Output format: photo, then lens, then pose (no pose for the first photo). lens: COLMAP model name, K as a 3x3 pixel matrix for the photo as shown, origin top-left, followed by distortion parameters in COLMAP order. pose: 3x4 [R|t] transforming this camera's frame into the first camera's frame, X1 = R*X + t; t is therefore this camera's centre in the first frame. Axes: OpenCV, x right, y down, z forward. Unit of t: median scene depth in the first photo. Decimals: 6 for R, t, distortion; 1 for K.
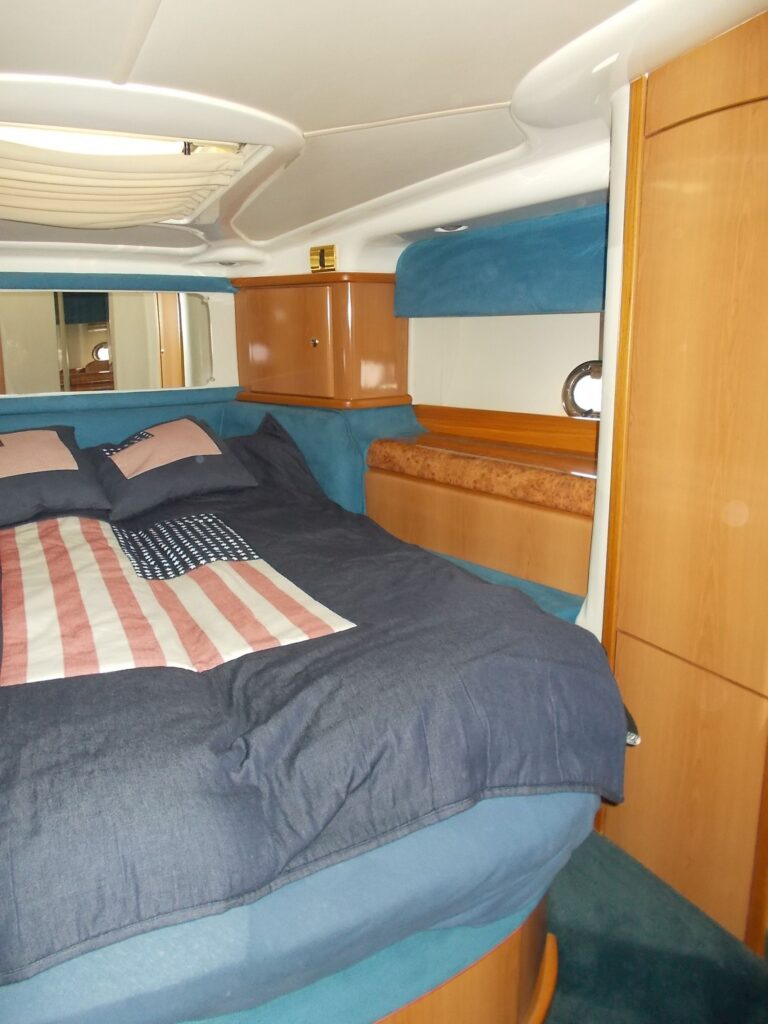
lens RADIAL K [[764.6, 0, 384.0], [0, 764.6, 512.0], [0, 0, 1]] dist [-0.014467, -0.004915]
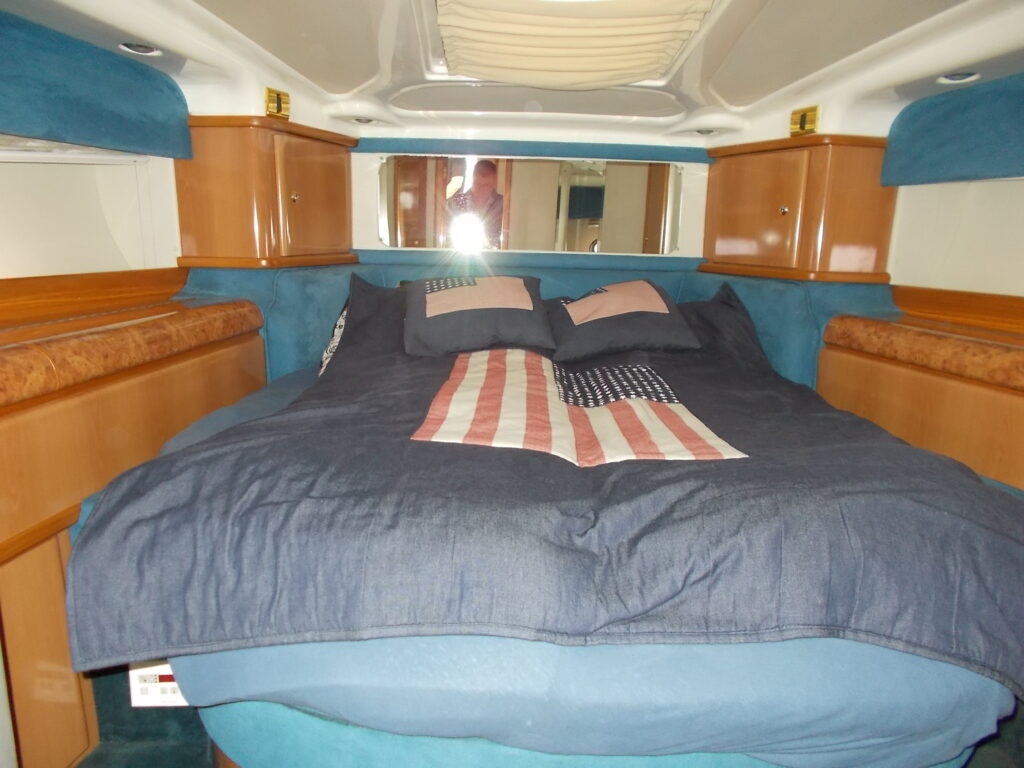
lens RADIAL K [[764.6, 0, 527.4], [0, 764.6, 437.6], [0, 0, 1]] dist [-0.014467, -0.004915]
pose [[0.891305, 0.130925, -0.434090, 0.137215], [-0.134901, 0.990619, 0.021791, 0.152177], [0.432871, 0.039137, 0.900606, 0.023842]]
